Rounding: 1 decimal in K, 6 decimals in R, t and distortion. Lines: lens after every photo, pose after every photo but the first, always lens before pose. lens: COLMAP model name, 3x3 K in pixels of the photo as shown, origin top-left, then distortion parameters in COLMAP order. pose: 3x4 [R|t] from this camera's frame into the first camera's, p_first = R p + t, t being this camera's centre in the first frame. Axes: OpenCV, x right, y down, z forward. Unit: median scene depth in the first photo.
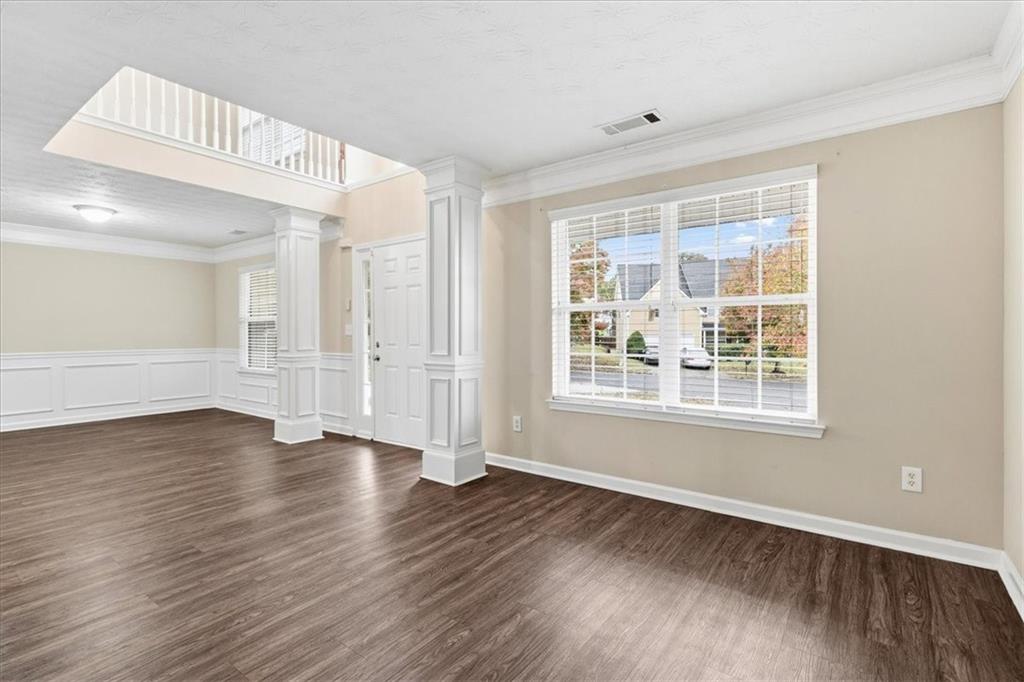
lens RADIAL K [[481.3, 0, 508.0], [0, 481.3, 335.6], [0, 0, 1]] dist [0.029180, -0.000296]
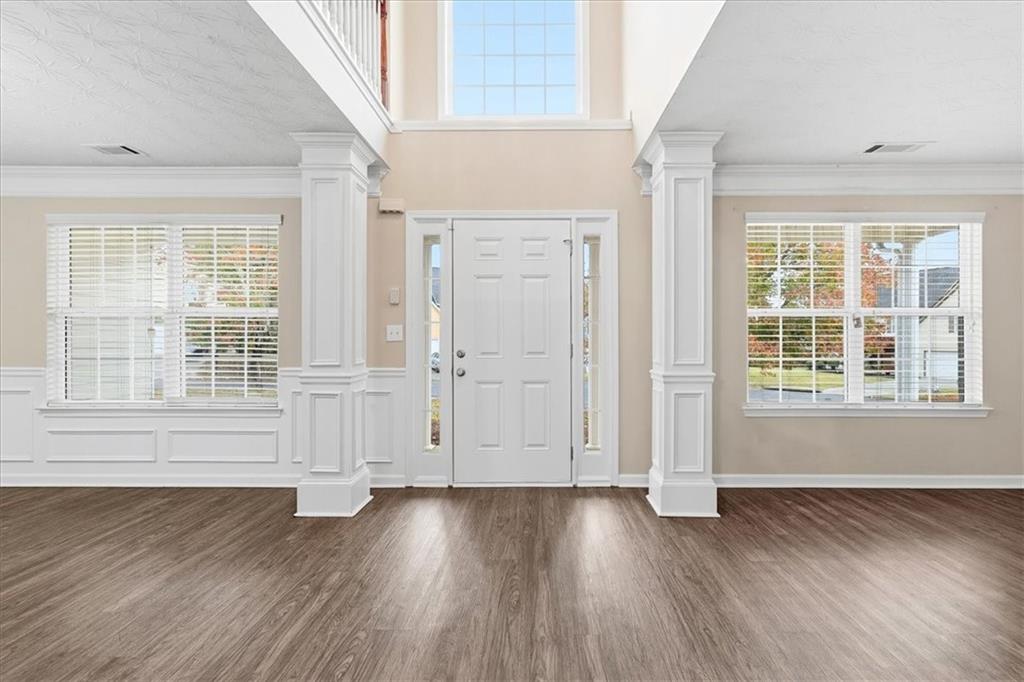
lens RADIAL K [[481.3, 0, 514.4], [0, 481.3, 342.2], [0, 0, 1]] dist [0.029180, -0.000296]
pose [[0.791548, -0.000213, 0.611107, -0.670184], [0.001140, 0.999999, -0.001127, 0.001875], [-0.611106, 0.001589, 0.791547, 0.390934]]
